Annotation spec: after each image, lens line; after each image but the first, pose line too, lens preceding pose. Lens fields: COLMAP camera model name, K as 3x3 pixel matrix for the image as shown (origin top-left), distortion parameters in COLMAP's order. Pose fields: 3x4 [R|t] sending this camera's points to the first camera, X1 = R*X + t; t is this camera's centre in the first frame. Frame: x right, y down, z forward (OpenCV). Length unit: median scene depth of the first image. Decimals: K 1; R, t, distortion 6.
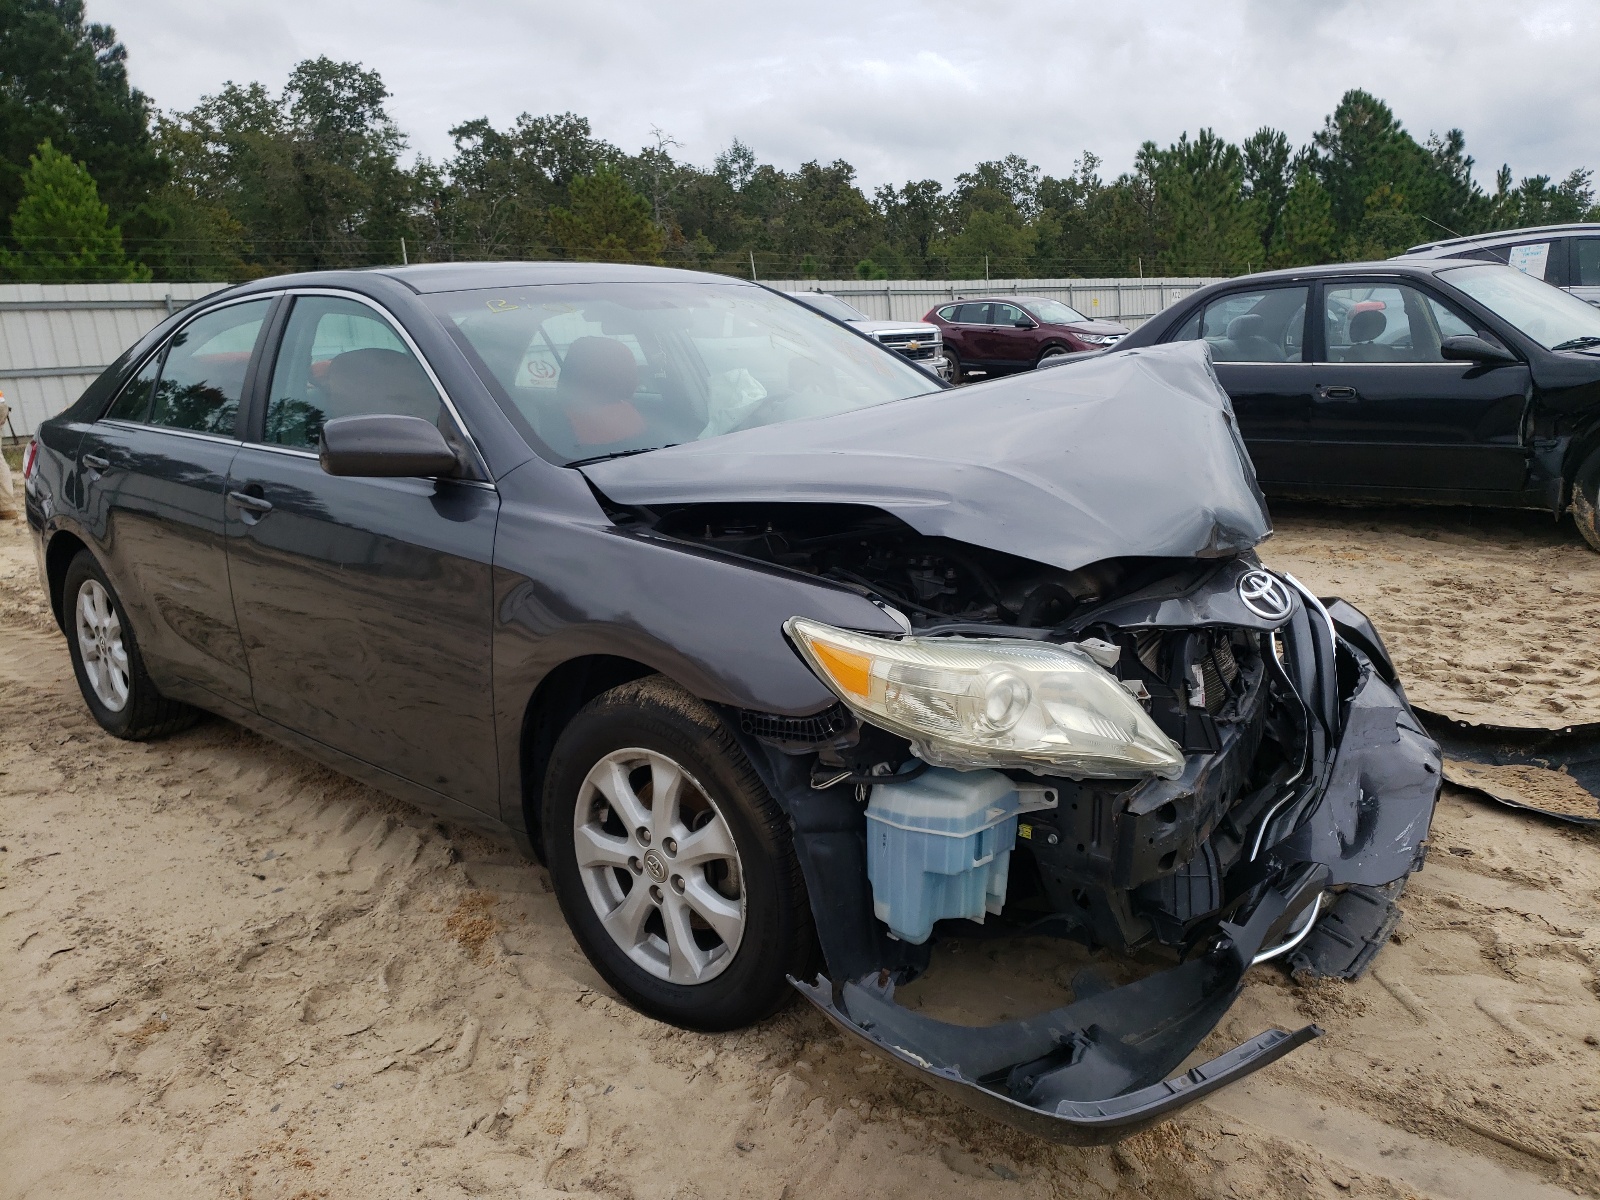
lens RADIAL K [[1285.5, 0, 800.0], [0, 1285.5, 600.0], [0, 0, 1]] dist [0.002040, 0.036029]
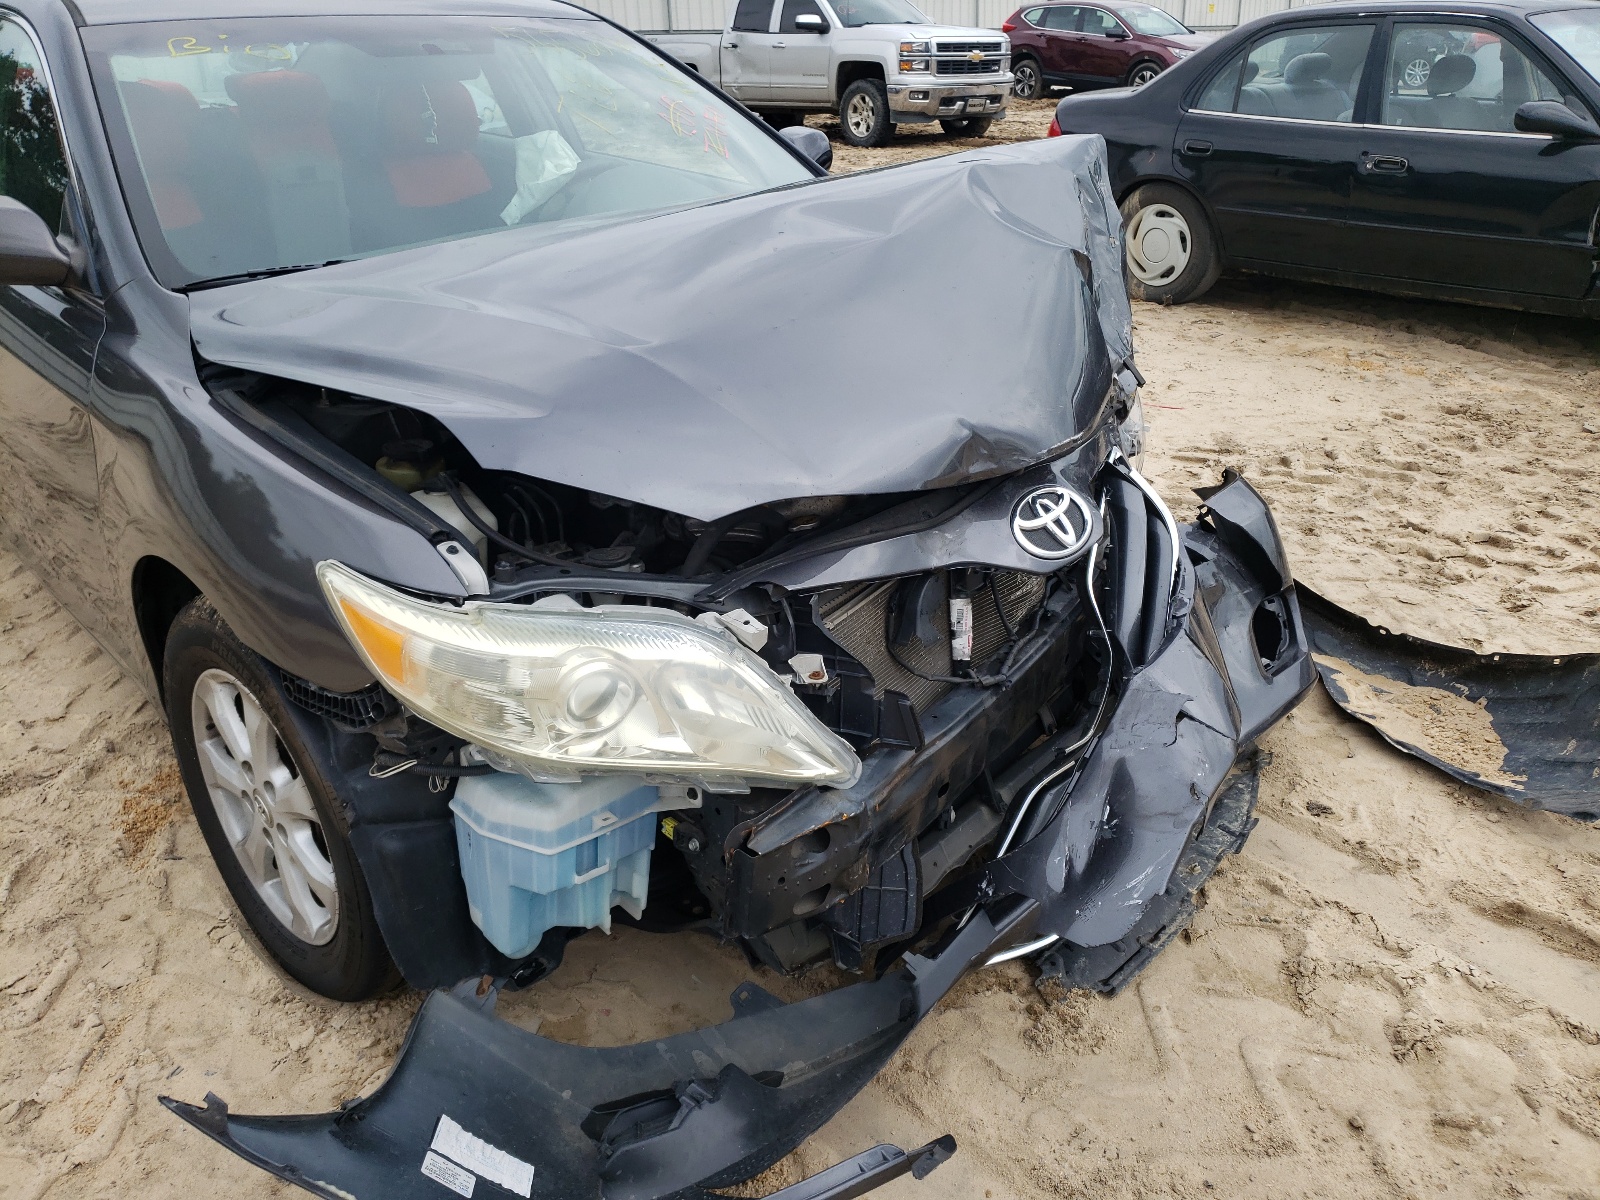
lens RADIAL K [[1296.6, 0, 800.0], [0, 1296.6, 600.0], [0, 0, 1]] dist [-0.044885, 0.100752]
pose [[0.996346, 0.067852, -0.051876, 0.239901], [-0.055076, 0.974623, 0.216971, -0.109490], [0.065282, -0.213321, 0.974799, 0.222684]]
